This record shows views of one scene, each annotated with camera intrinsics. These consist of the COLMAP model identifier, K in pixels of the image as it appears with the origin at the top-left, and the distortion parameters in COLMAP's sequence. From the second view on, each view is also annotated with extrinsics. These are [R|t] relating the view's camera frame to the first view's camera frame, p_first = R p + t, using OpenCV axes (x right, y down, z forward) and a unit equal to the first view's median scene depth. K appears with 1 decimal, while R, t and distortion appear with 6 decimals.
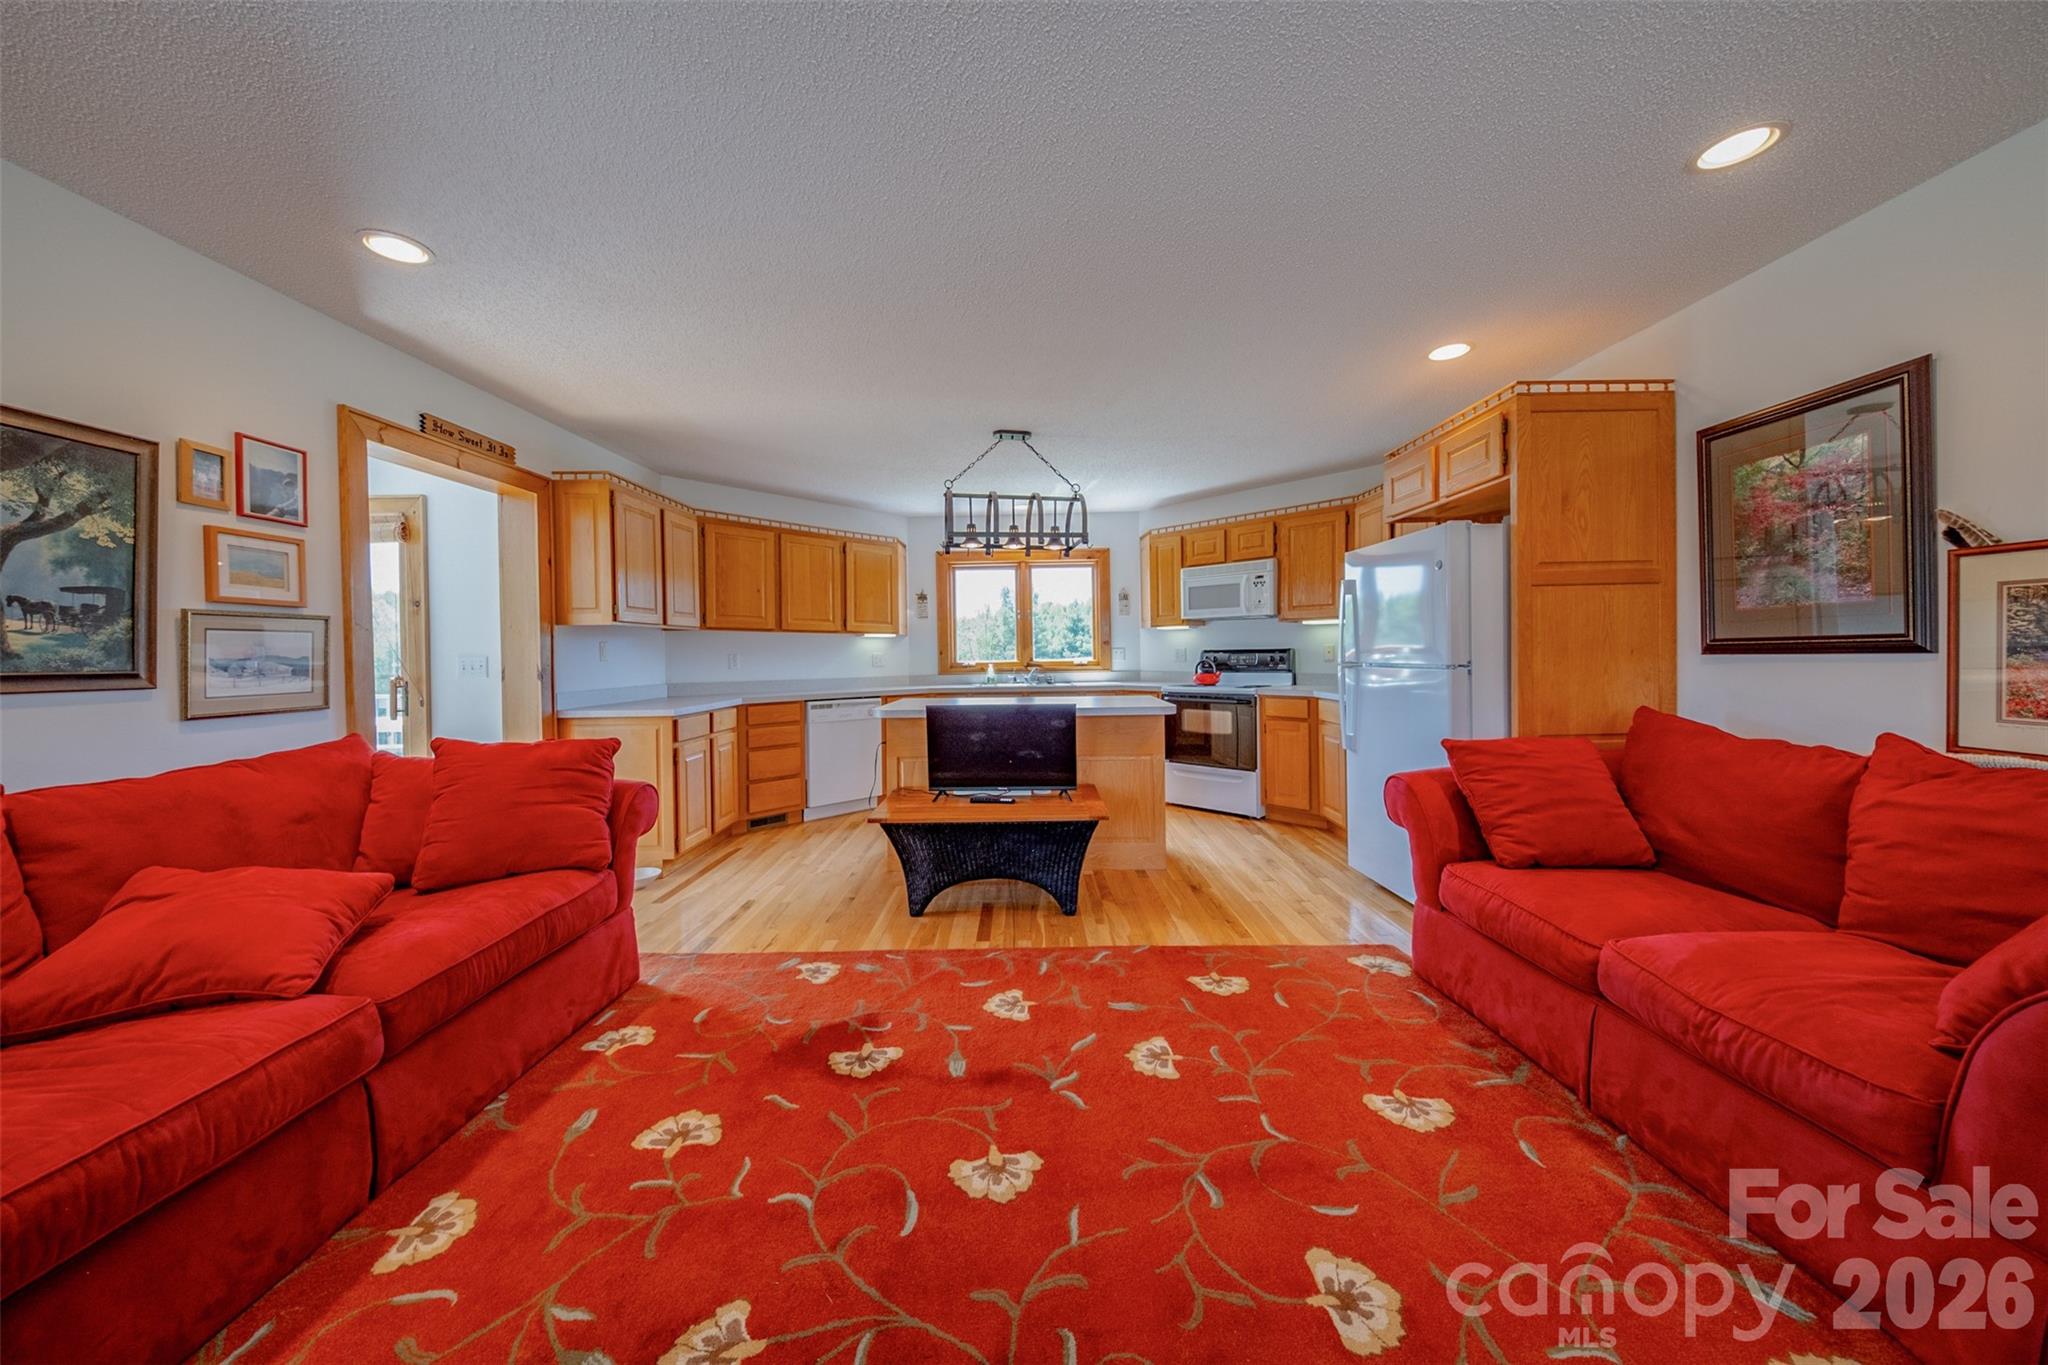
lens RADIAL K [[696.2, 0, 1026.9], [0, 696.2, 667.7], [0, 0, 1]] dist [0.009172, -0.005473]
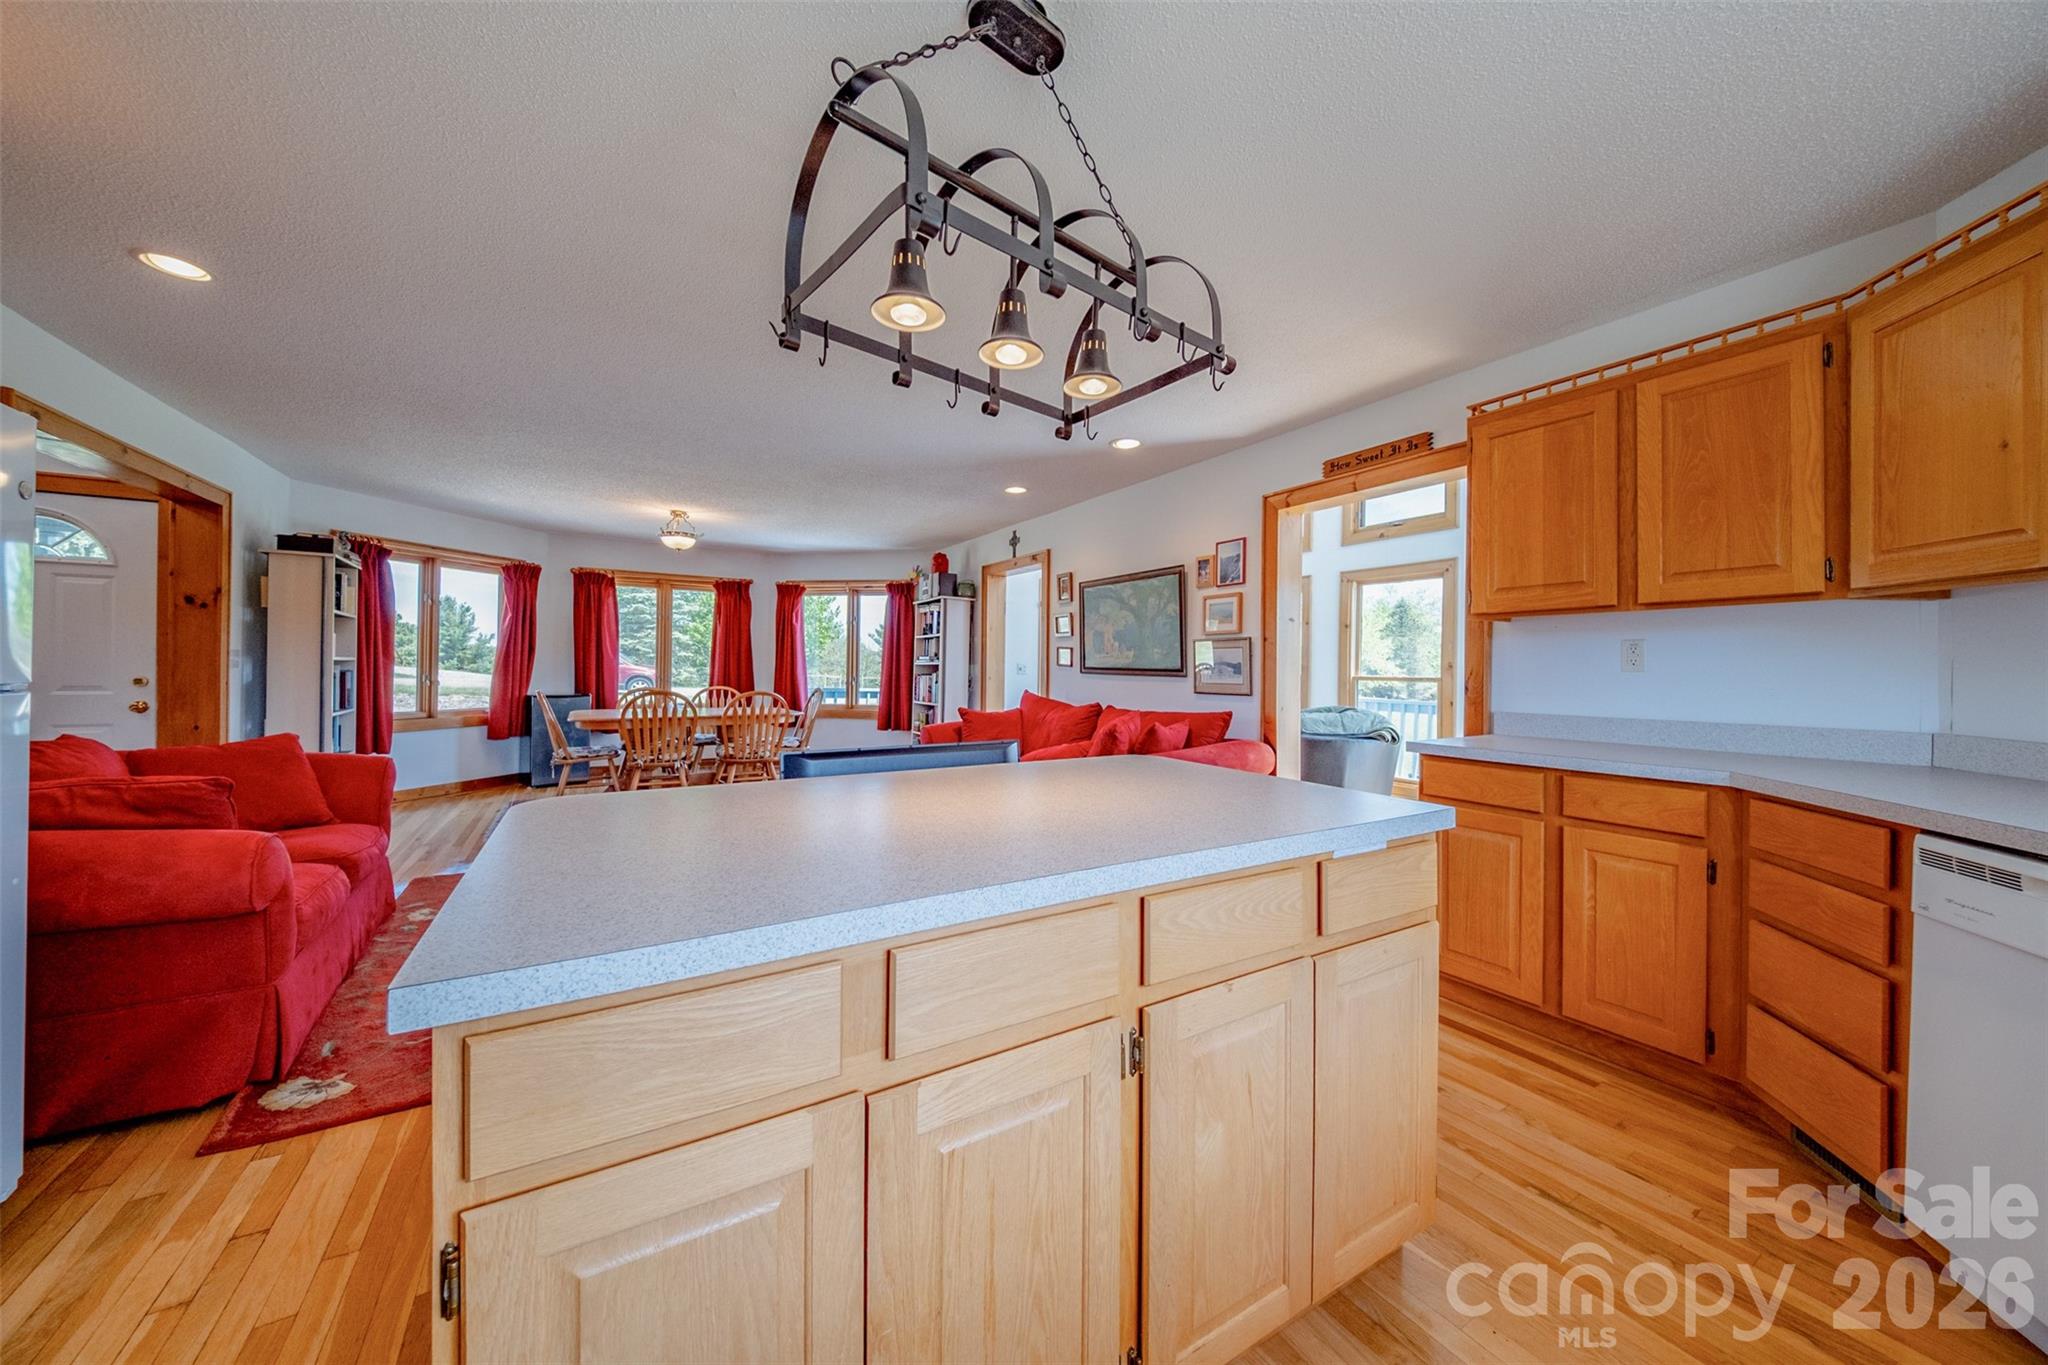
lens RADIAL K [[696.2, 0, 1016.3], [0, 696.2, 668.6], [0, 0, 1]] dist [0.009172, -0.005473]
pose [[-0.858906, 0.005602, -0.512103, 0.247860], [-0.008037, 0.999670, 0.024416, -0.036238], [0.512071, 0.025087, -0.858577, 2.020755]]
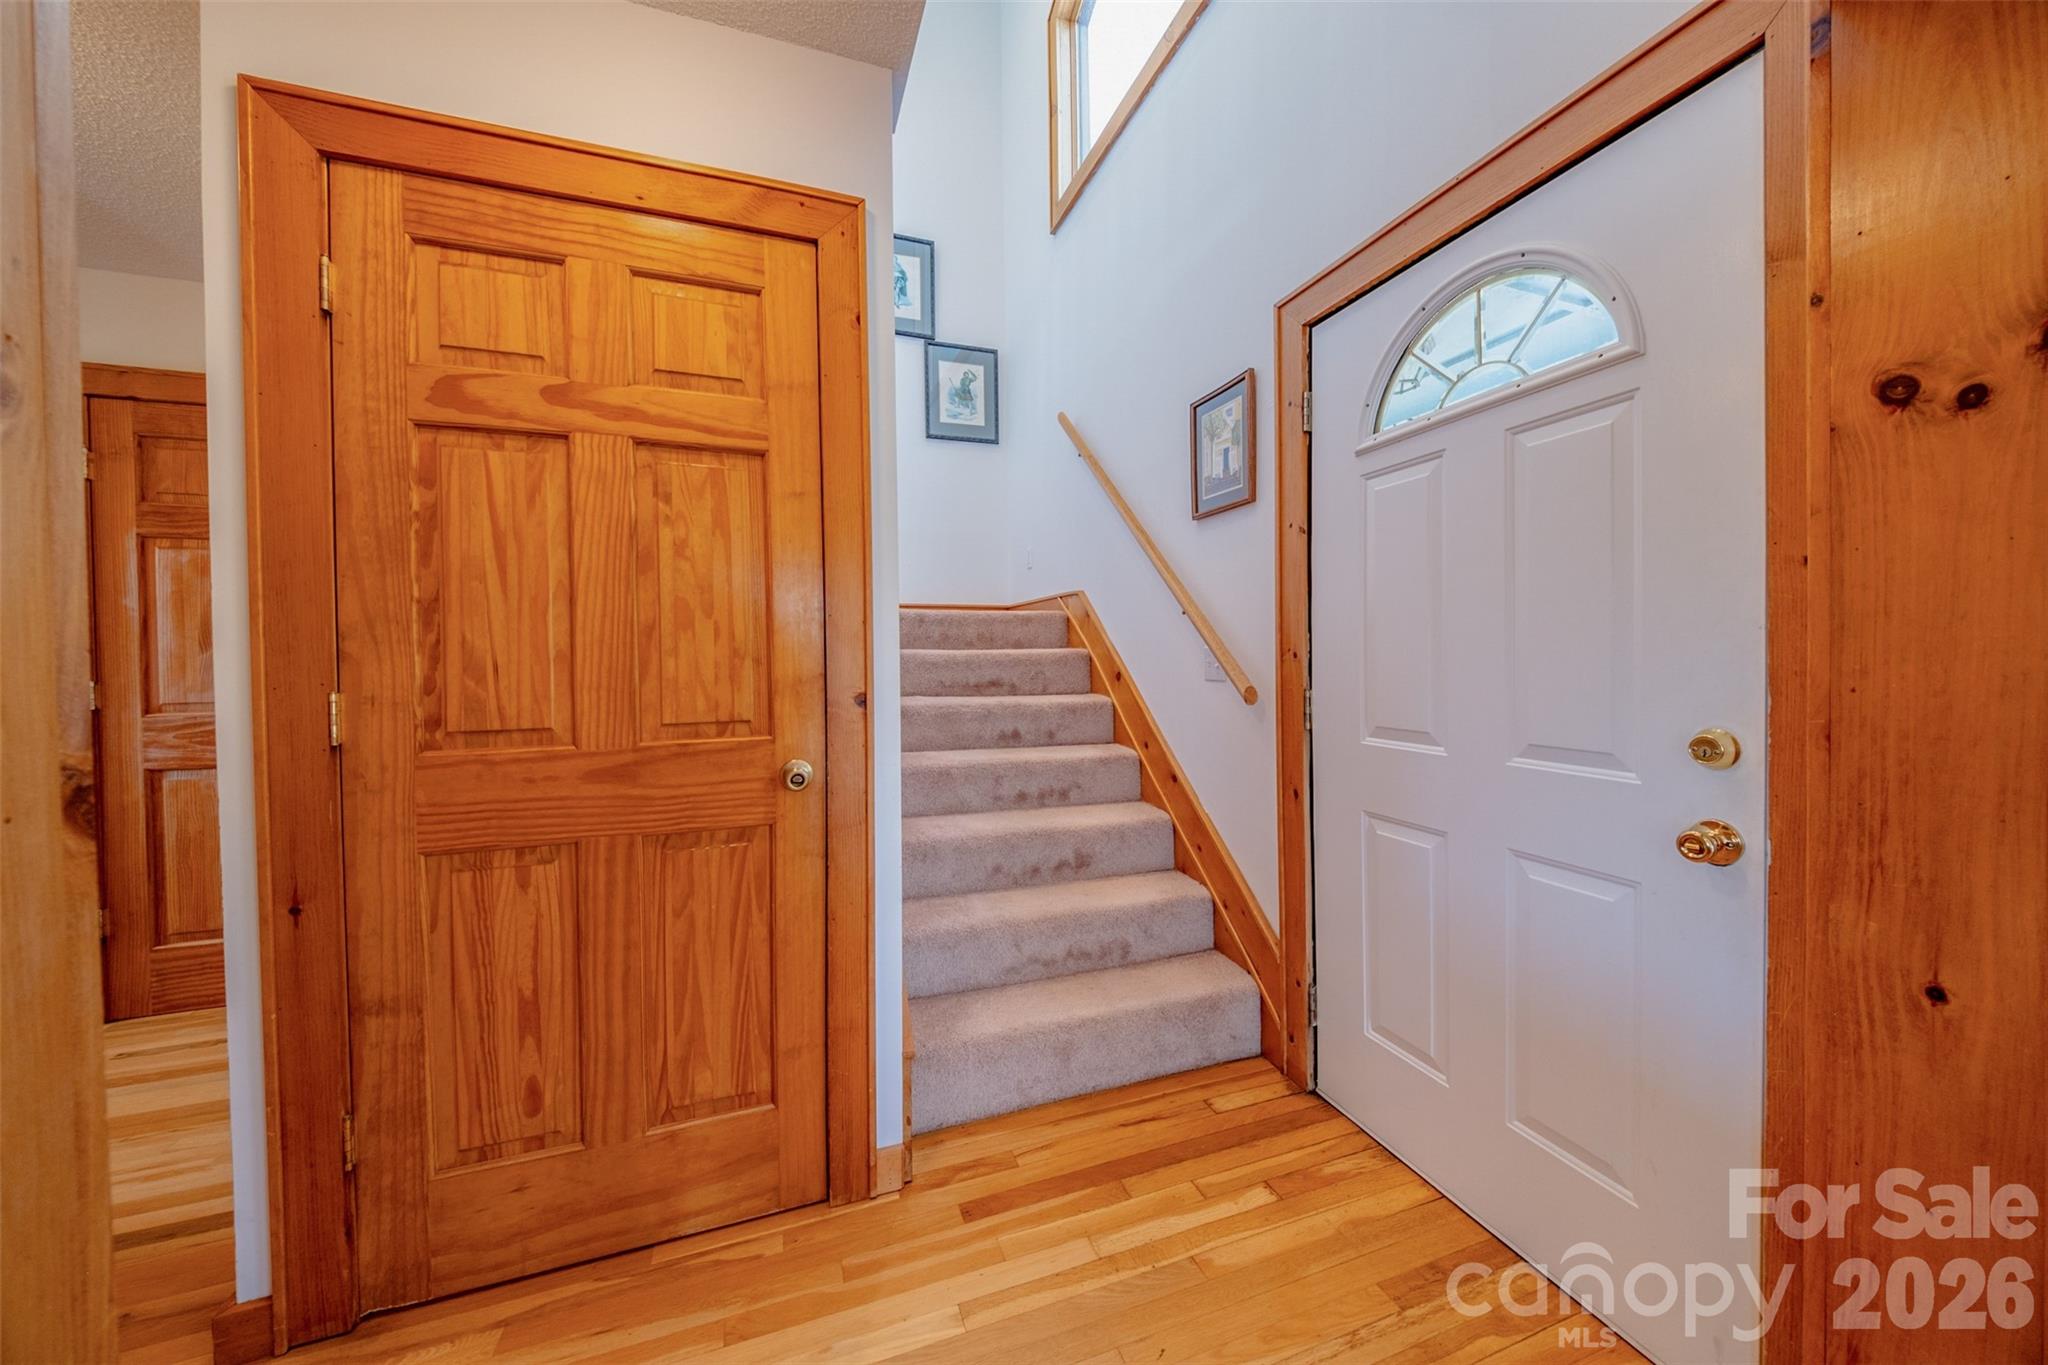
lens RADIAL K [[696.2, 0, 1029.2], [0, 696.2, 665.4], [0, 0, 1]] dist [0.009172, -0.005473]
pose [[-0.334916, 0.003300, 0.942242, 0.865631], [0.031168, 0.999485, 0.007578, -0.021231], [-0.941732, 0.031906, -0.334847, 0.228020]]
